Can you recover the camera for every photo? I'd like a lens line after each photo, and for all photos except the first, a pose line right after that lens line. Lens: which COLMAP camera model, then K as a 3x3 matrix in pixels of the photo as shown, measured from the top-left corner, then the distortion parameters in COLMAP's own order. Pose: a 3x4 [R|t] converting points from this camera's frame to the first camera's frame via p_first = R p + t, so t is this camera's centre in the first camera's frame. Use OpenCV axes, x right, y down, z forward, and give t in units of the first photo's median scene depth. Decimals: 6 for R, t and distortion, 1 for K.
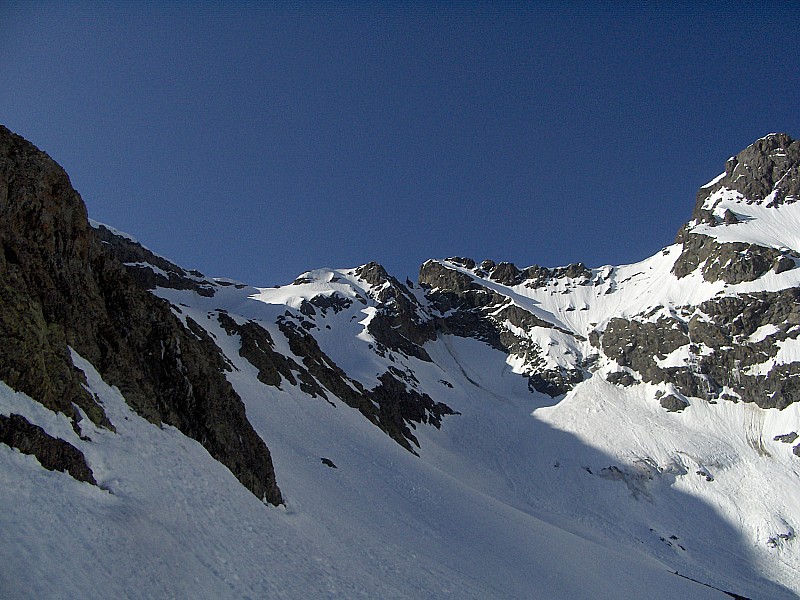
lens RADIAL K [[834.0, 0, 400.0], [0, 834.0, 300.0], [0, 0, 1]] dist [-0.242618, 0.281676]
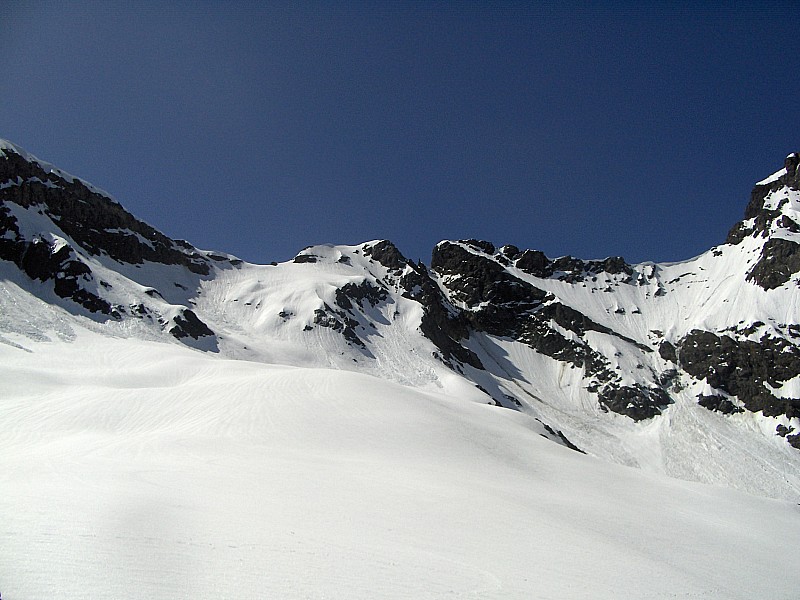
lens RADIAL K [[834.0, 0, 400.0], [0, 834.0, 300.0], [0, 0, 1]] dist [-0.242618, 0.281676]
pose [[0.987560, 0.050316, 0.148978, -0.161921], [-0.057879, 0.997222, 0.046875, -0.028853], [-0.146205, -0.054915, 0.987729, 0.164373]]
